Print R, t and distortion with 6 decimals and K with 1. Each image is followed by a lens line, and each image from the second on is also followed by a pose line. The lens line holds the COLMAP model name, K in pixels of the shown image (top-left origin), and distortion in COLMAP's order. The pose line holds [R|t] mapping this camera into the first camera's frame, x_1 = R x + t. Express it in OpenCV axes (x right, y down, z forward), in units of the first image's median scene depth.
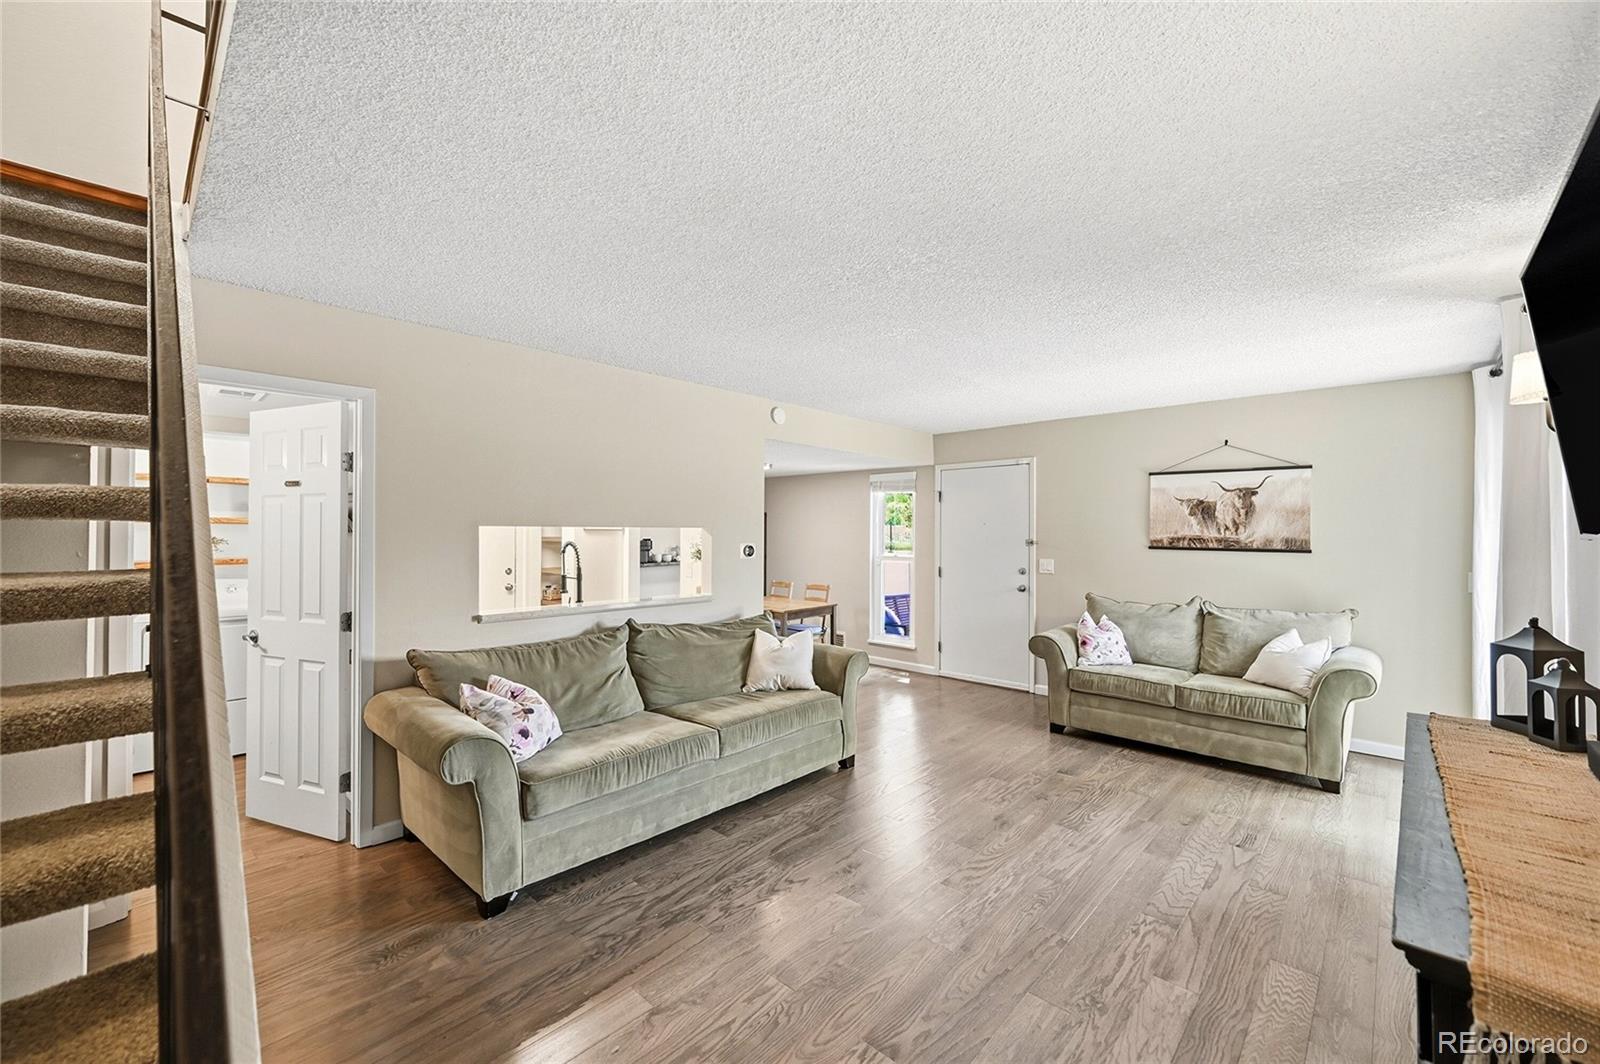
lens RADIAL K [[640.2, 0, 828.8], [0, 640.2, 529.0], [0, 0, 1]] dist [0.000018, -0.000158]
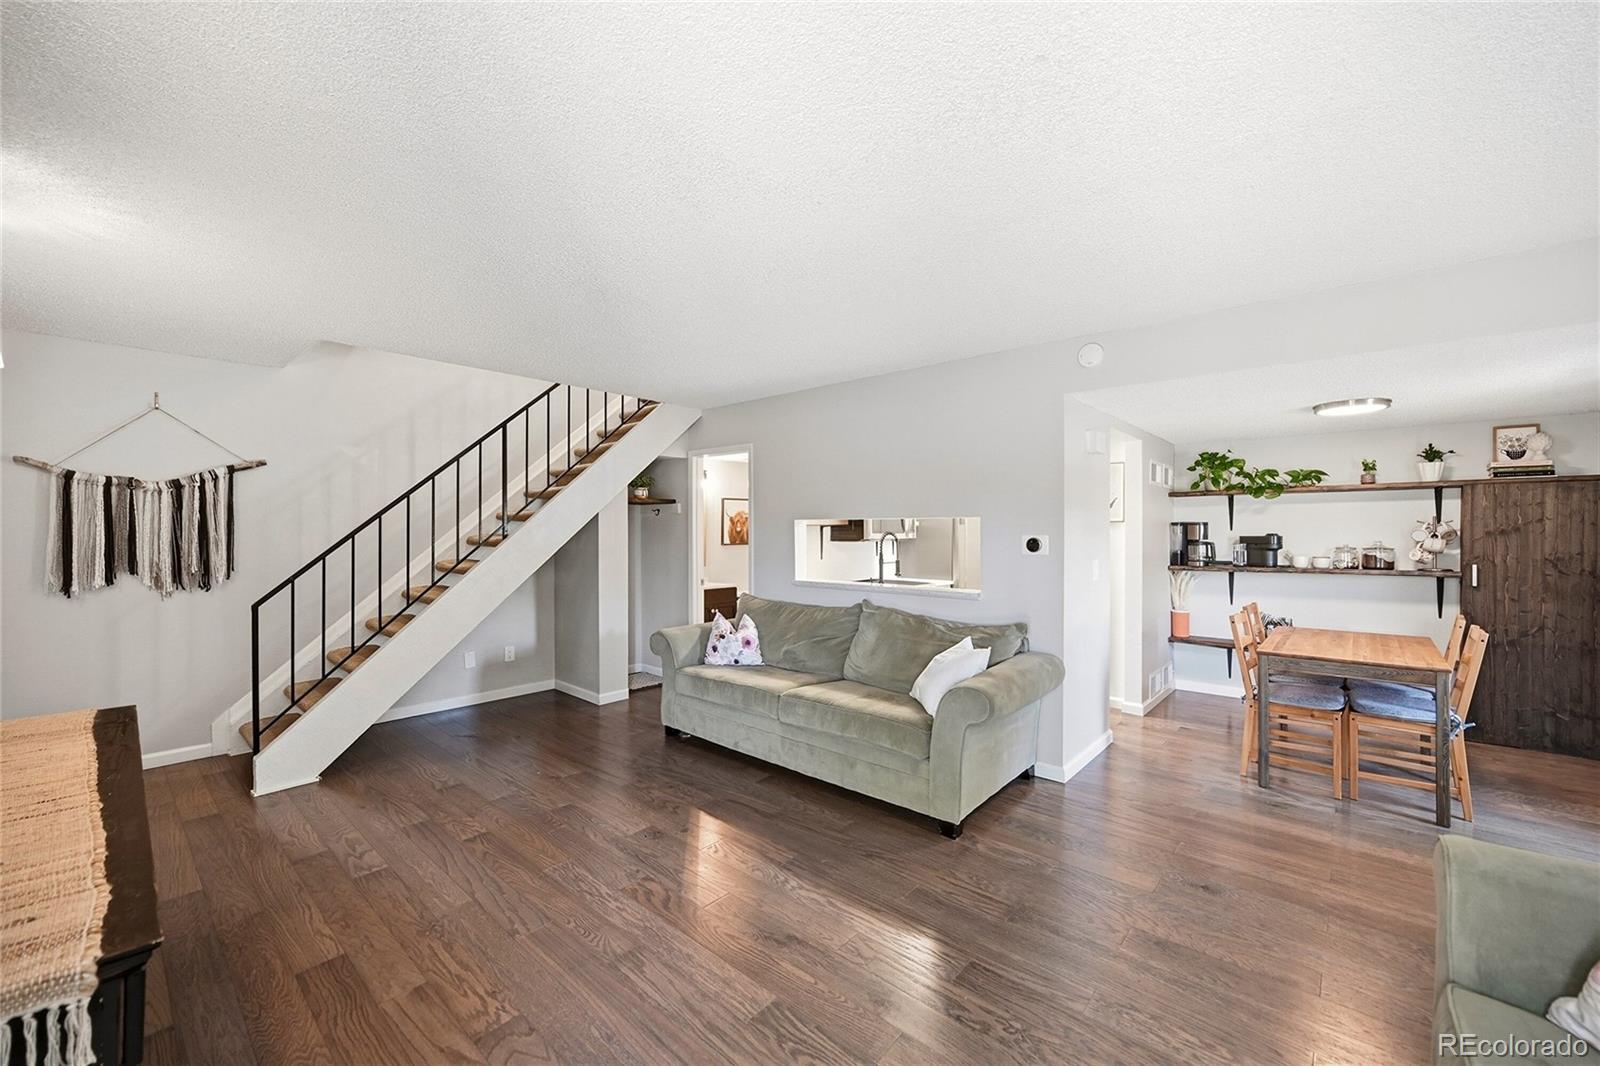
lens RADIAL K [[640.2, 0, 790.4], [0, 640.2, 532.7], [0, 0, 1]] dist [0.000018, -0.000158]
pose [[-0.012516, -0.000937, -0.999921, 1.418277], [0.003035, 0.999995, -0.000975, 0.038781], [0.999917, -0.003047, -0.012513, 1.521286]]
